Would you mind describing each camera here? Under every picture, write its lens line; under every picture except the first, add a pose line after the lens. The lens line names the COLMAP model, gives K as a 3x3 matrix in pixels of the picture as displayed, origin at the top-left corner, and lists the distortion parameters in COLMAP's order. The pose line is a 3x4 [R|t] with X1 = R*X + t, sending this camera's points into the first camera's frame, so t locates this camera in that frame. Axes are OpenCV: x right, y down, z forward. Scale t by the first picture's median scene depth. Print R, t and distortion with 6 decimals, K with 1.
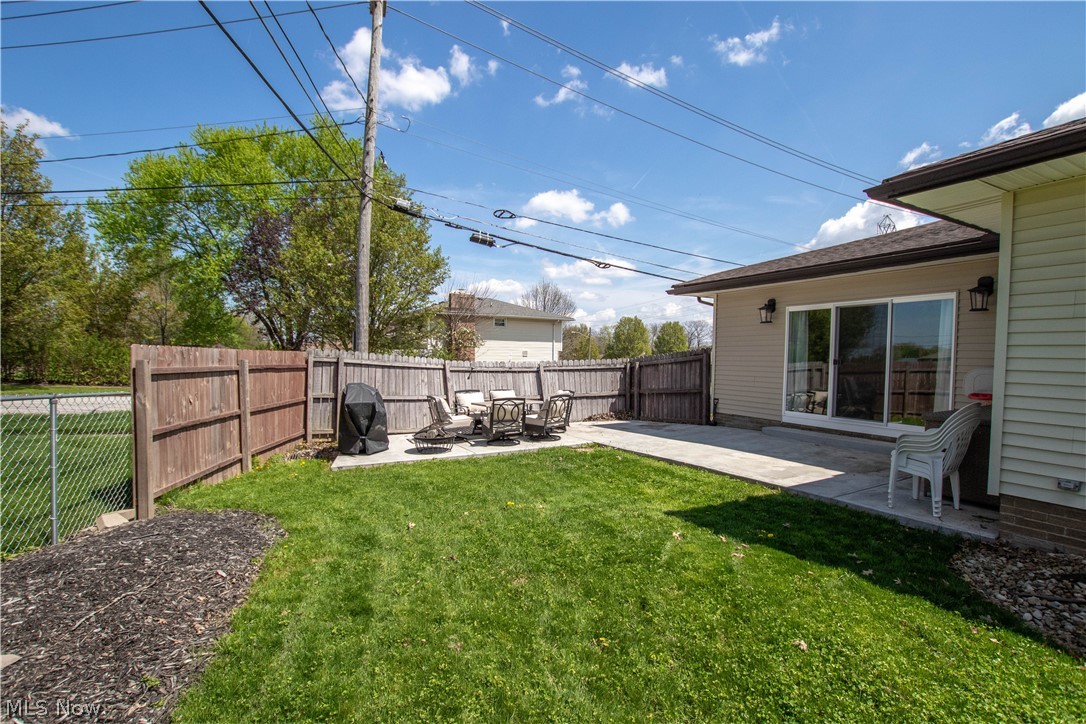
lens RADIAL K [[514.2, 0, 542.6], [0, 514.2, 374.6], [0, 0, 1]] dist [-0.020684, 0.001167]
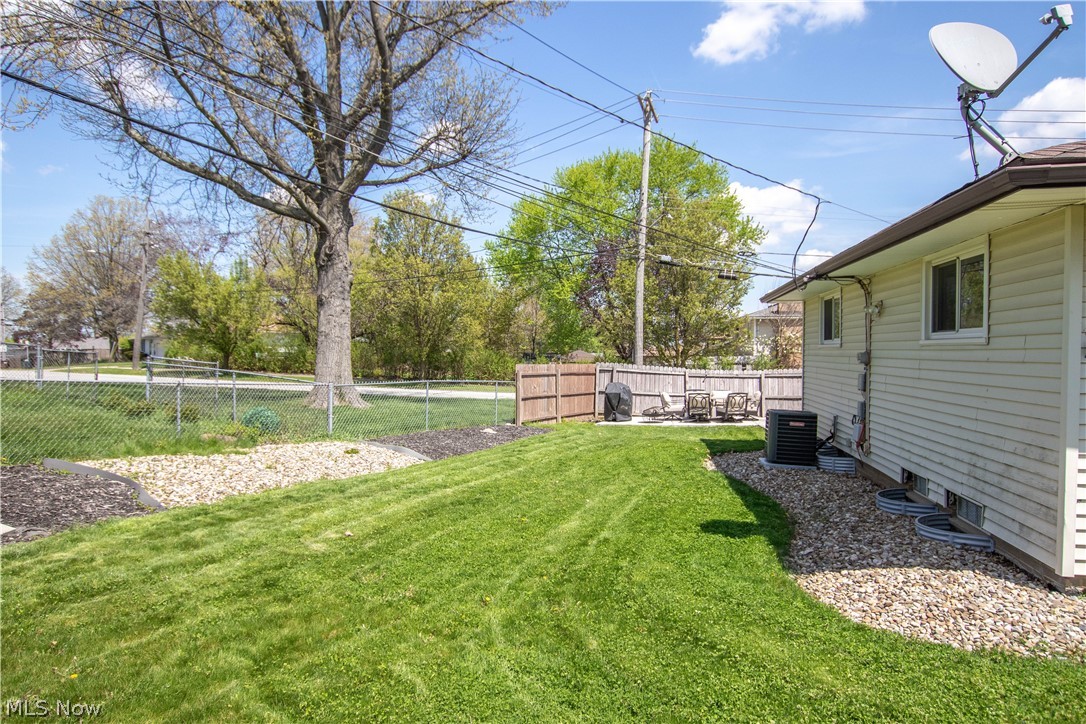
lens RADIAL K [[699.4, 0, 543.0], [0, 699.4, 362.0], [0, 0, 1]] dist [0.000225, -0.000010]
pose [[0.806958, -0.002667, -0.590603, 0.840177], [-0.015892, 0.999530, -0.026228, 0.013290], [0.590395, 0.030551, 0.806536, -1.070778]]
